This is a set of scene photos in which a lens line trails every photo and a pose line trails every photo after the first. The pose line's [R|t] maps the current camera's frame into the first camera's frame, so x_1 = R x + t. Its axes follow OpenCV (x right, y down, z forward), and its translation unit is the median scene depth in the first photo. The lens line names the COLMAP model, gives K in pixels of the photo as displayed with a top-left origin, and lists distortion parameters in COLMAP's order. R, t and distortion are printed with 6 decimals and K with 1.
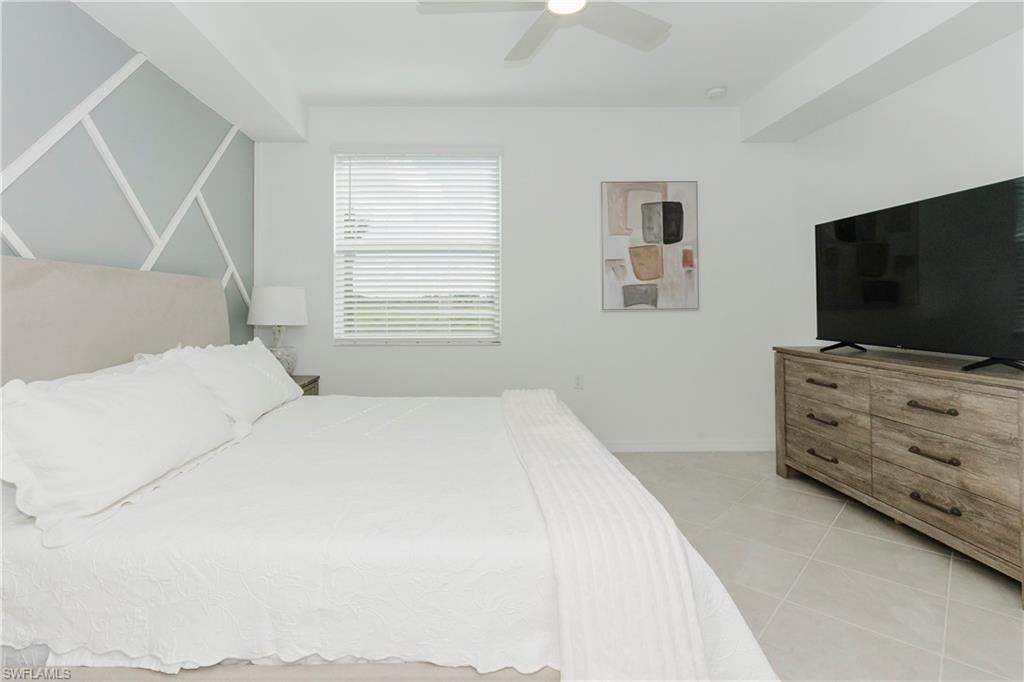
lens RADIAL K [[502.7, 0, 523.2], [0, 502.7, 287.1], [0, 0, 1]] dist [0.006388, -0.002326]
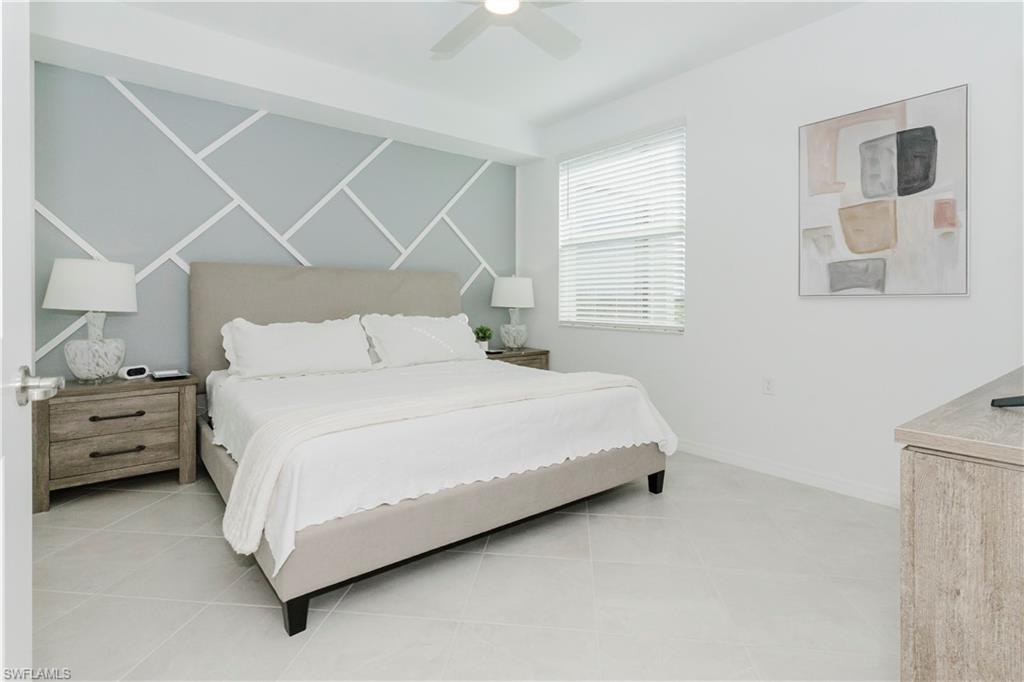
lens RADIAL K [[502.7, 0, 503.6], [0, 502.7, 288.9], [0, 0, 1]] dist [0.006388, -0.002326]
pose [[0.607392, -0.010797, -0.794329, 0.489263], [0.025559, 0.999656, 0.005955, 0.018679], [0.793991, -0.023920, 0.607459, 0.183458]]
